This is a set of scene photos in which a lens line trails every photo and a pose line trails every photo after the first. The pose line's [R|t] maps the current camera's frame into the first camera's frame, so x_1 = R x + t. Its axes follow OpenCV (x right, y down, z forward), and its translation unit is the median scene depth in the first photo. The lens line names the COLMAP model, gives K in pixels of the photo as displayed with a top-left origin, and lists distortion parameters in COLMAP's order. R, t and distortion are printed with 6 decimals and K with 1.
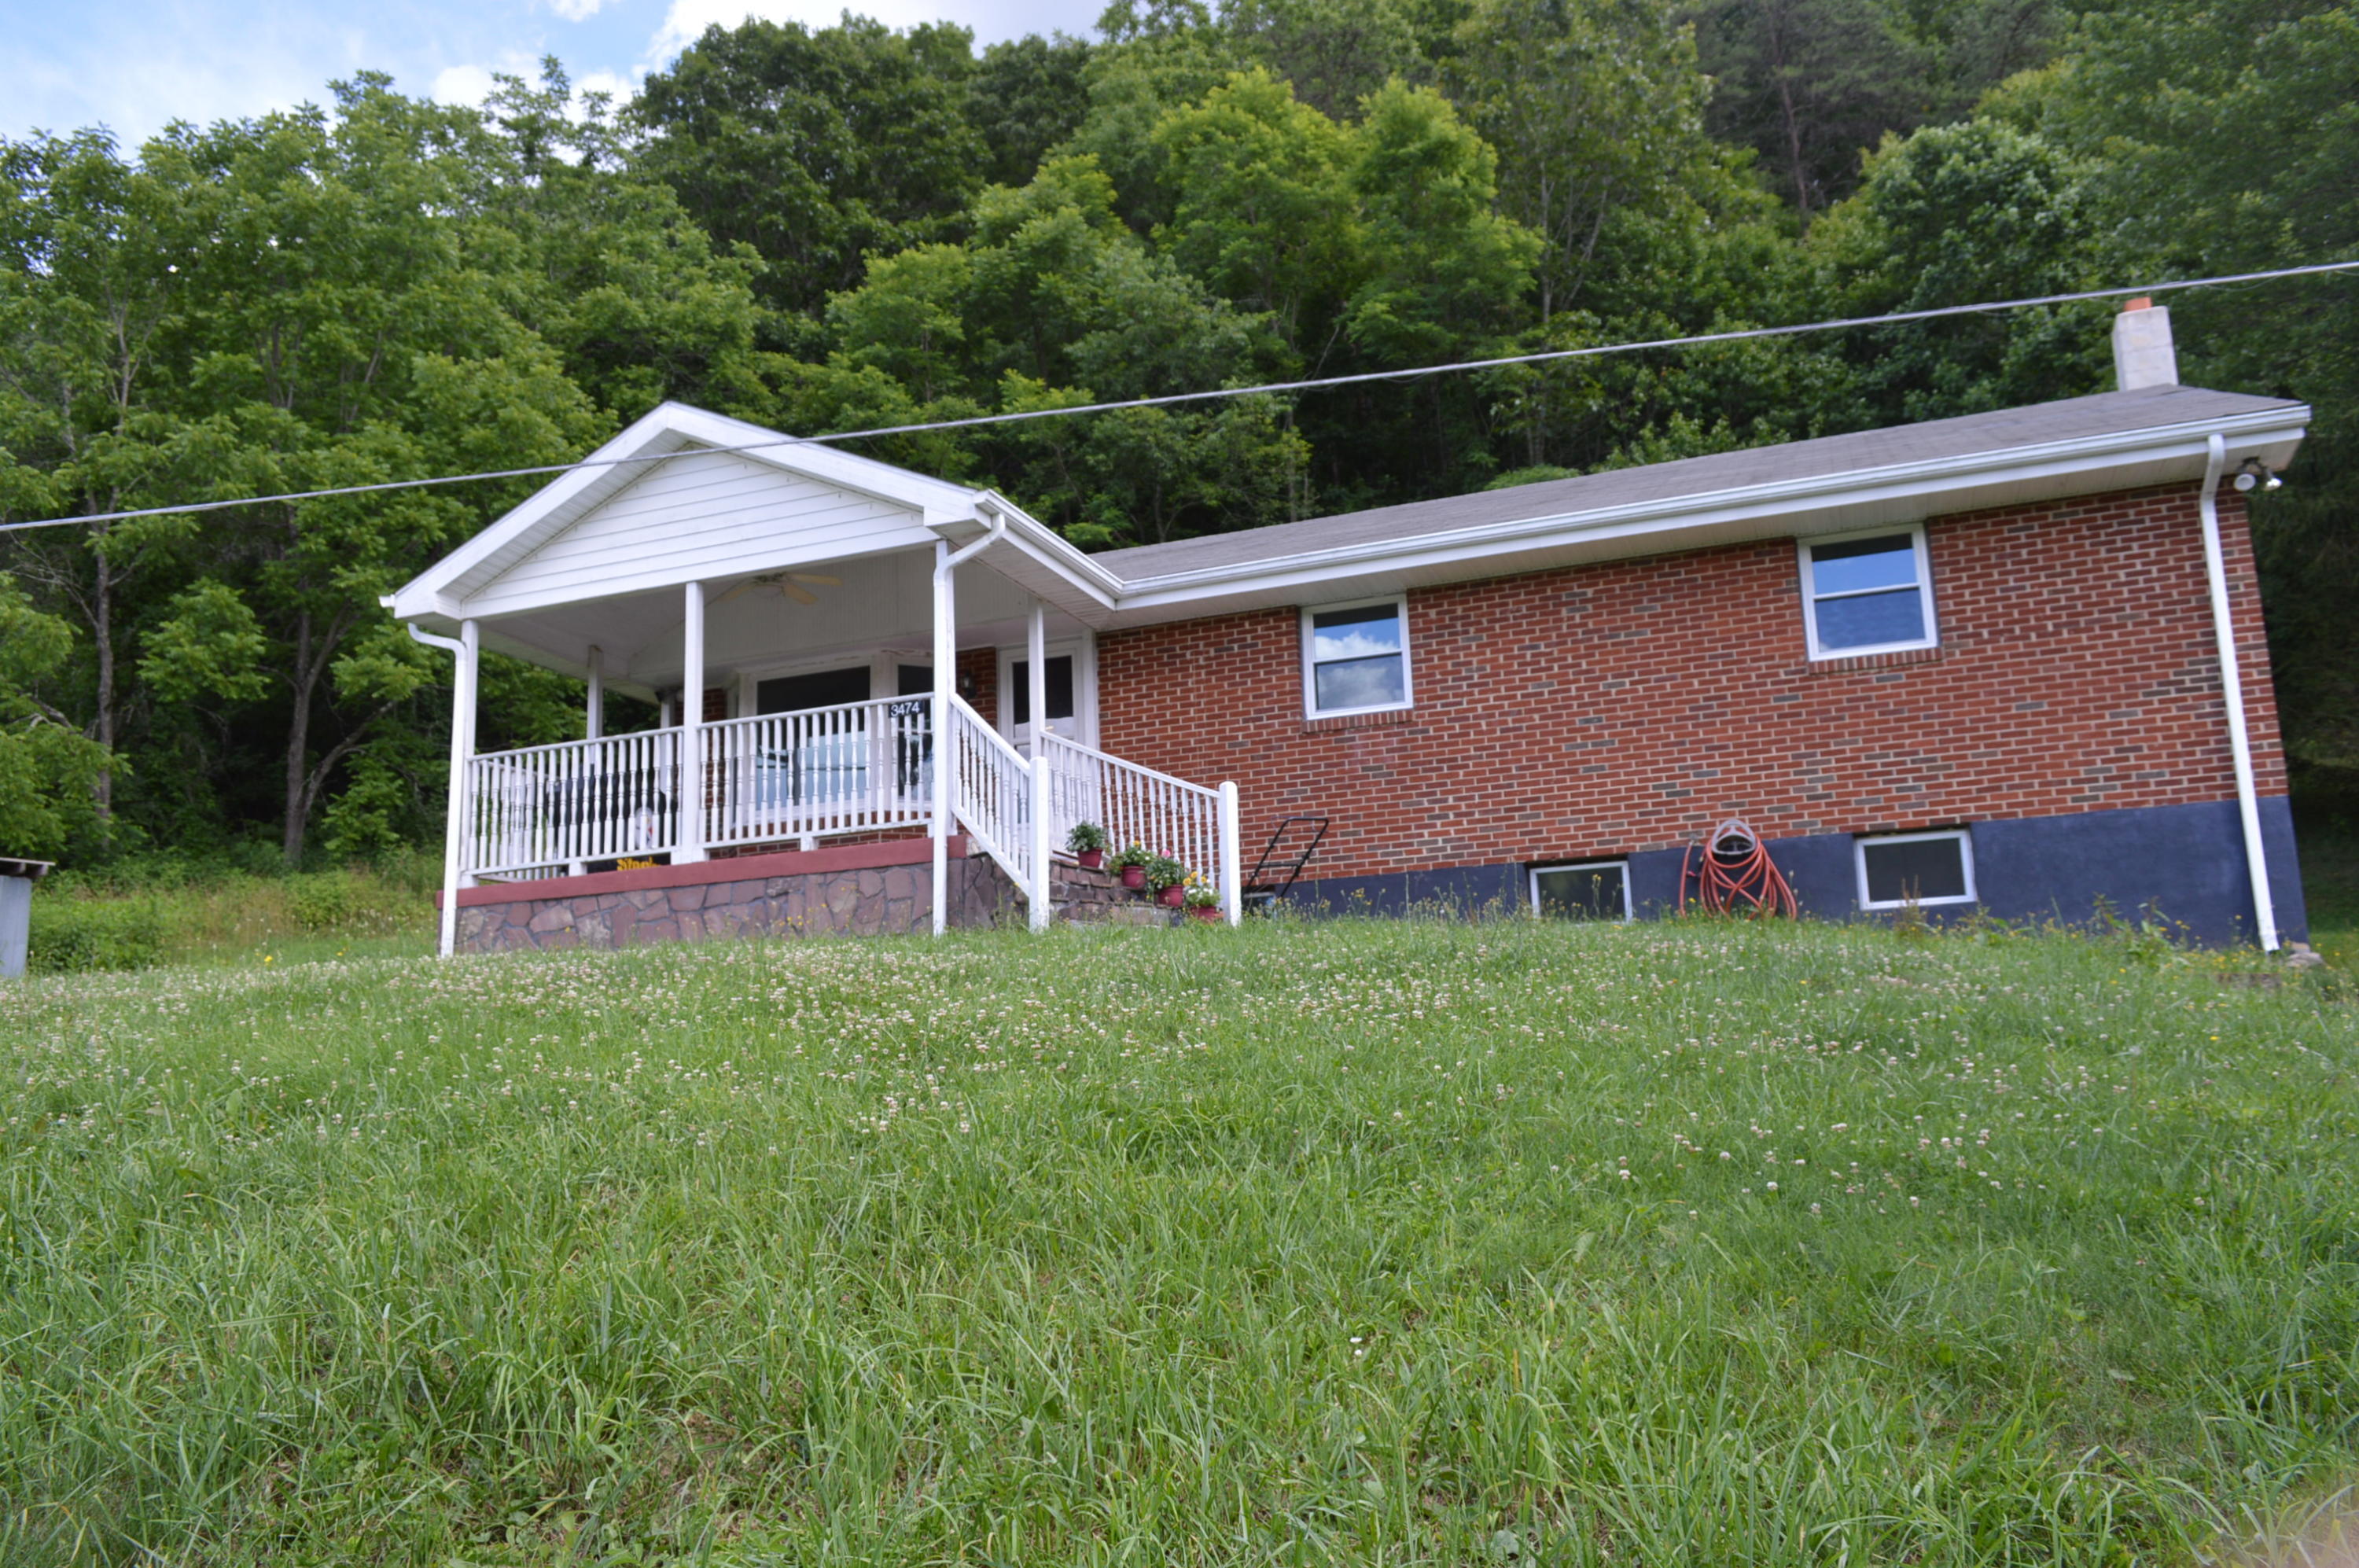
lens RADIAL K [[1879.6, 0, 1179.5], [0, 1879.6, 784.0], [0, 0, 1]] dist [-0.016592, 0.007302]
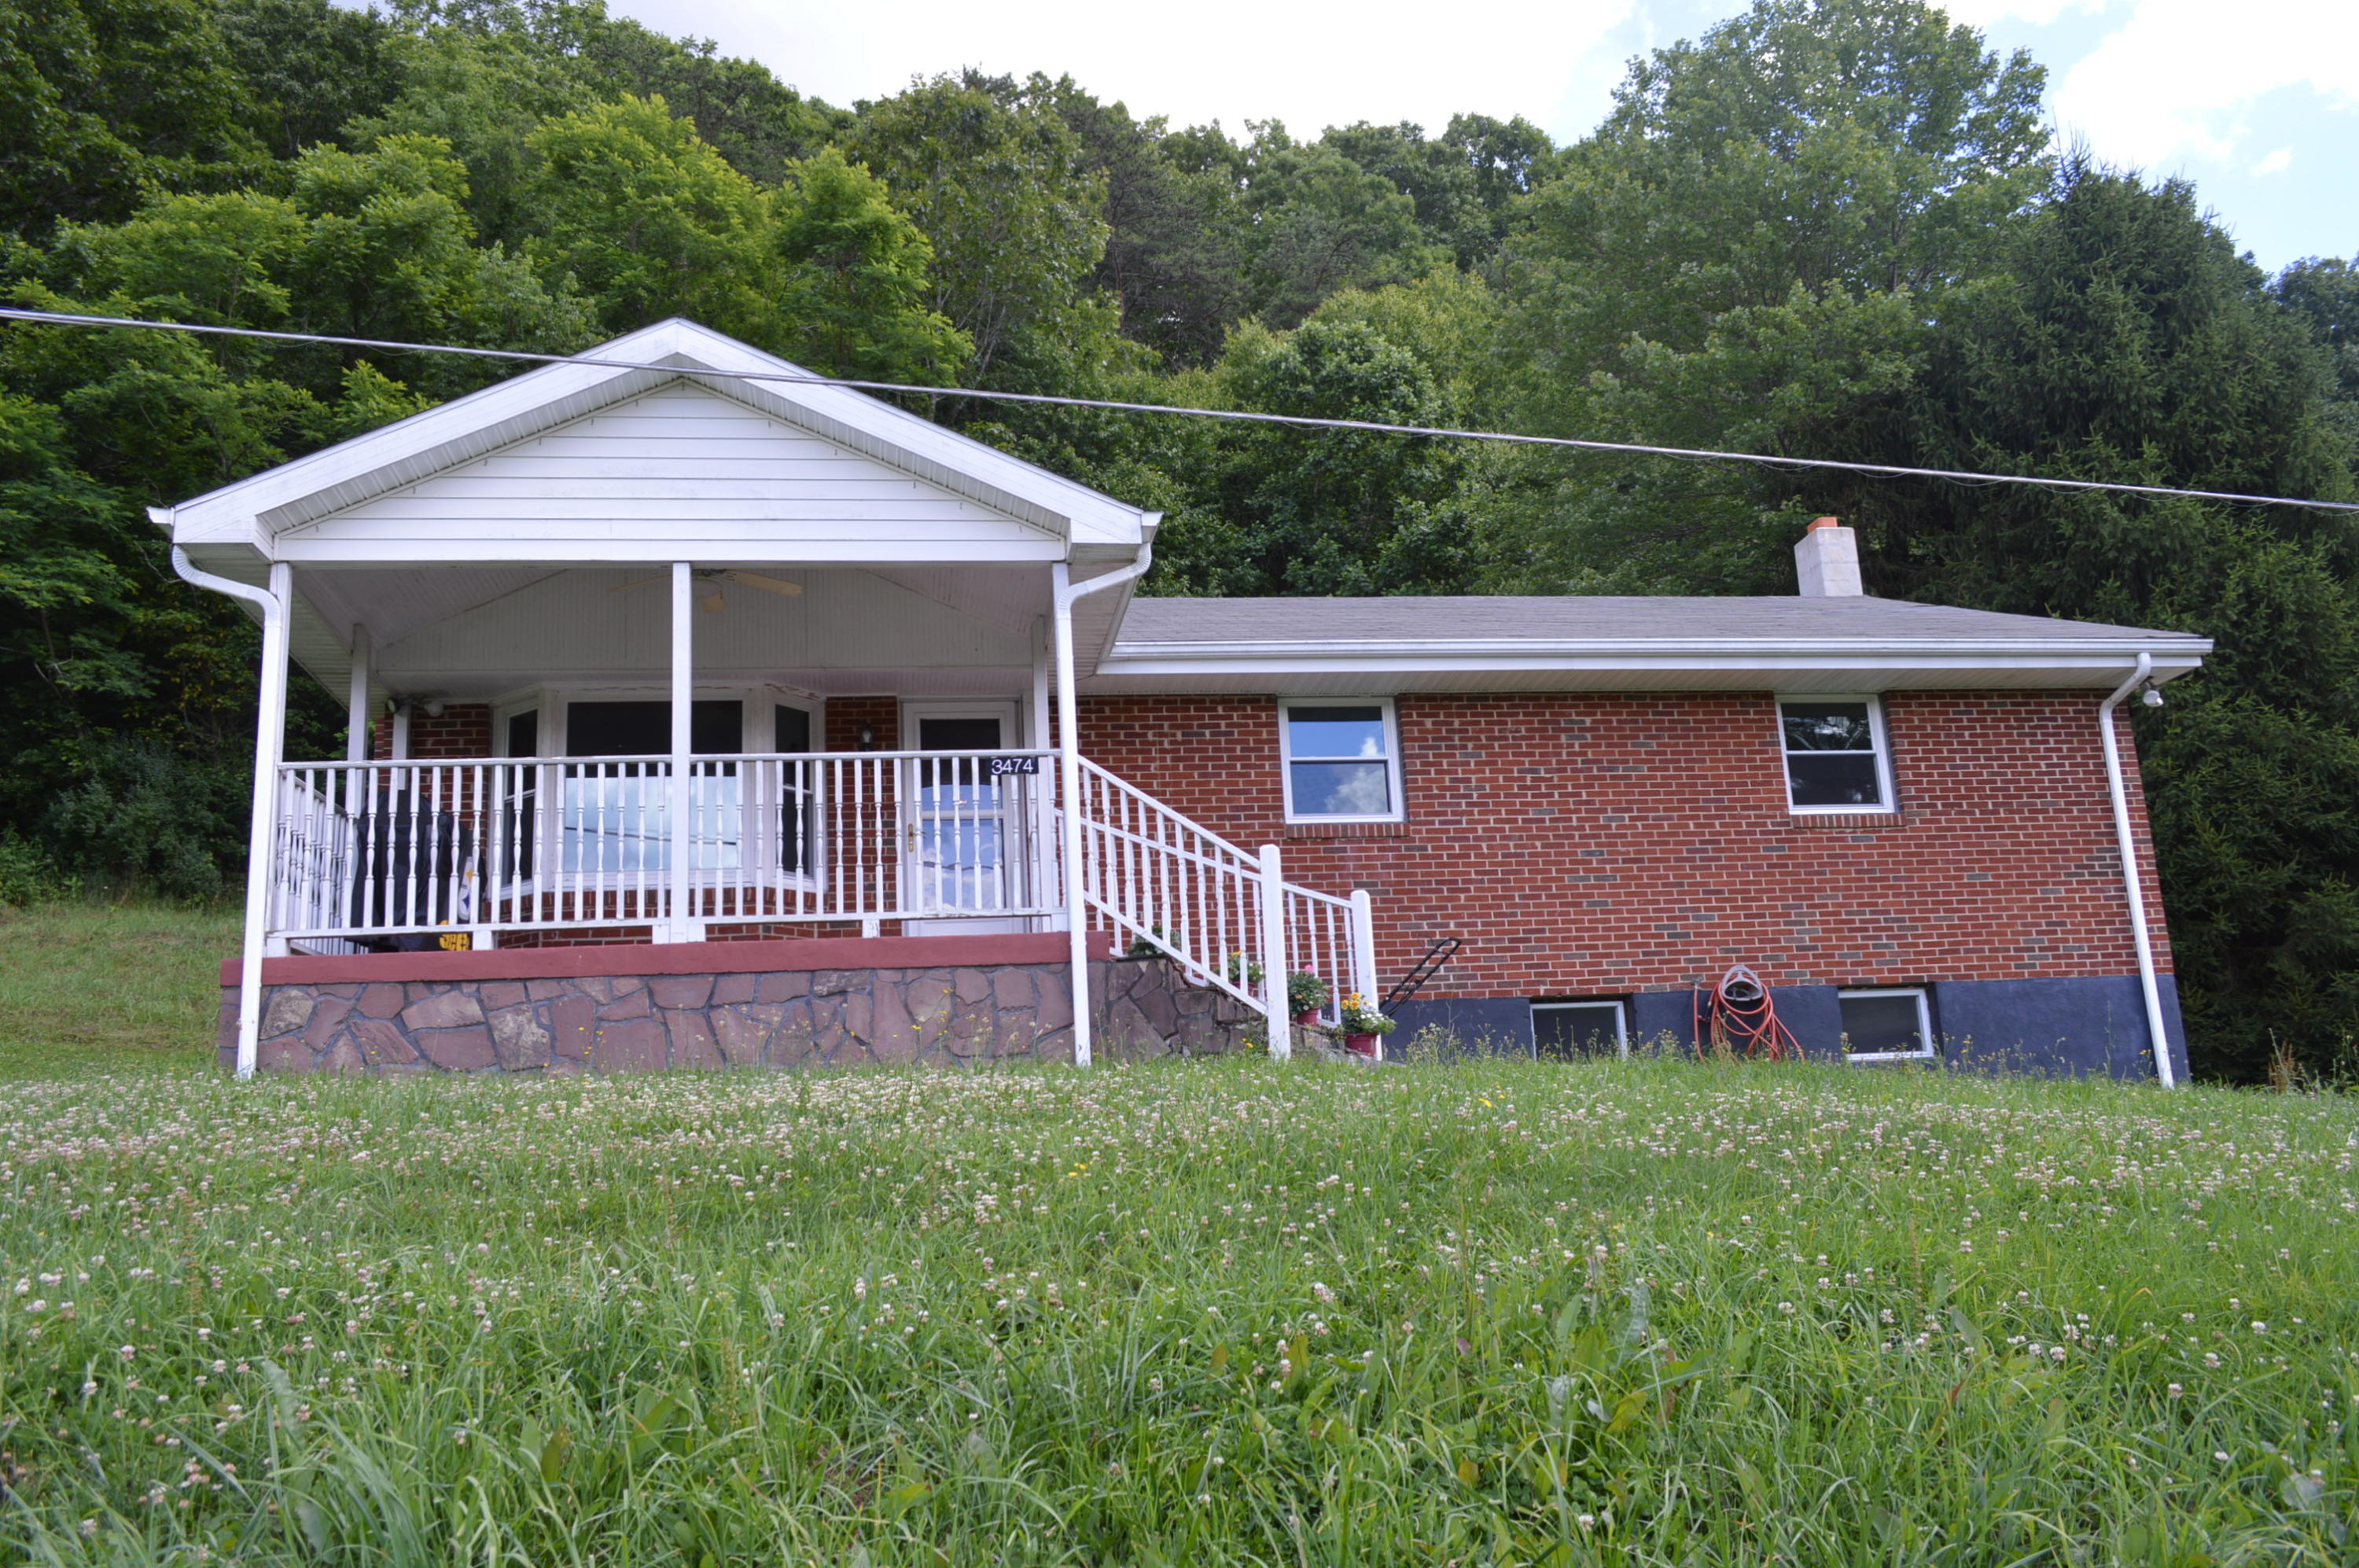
lens RADIAL K [[1879.6, 0, 1179.5], [0, 1879.6, 784.0], [0, 0, 1]] dist [-0.016592, 0.007302]
pose [[0.868981, 0.104060, 0.483781, -0.434275], [-0.074187, 0.993986, -0.080547, 0.024234], [-0.489253, 0.034103, 0.871475, 0.259800]]
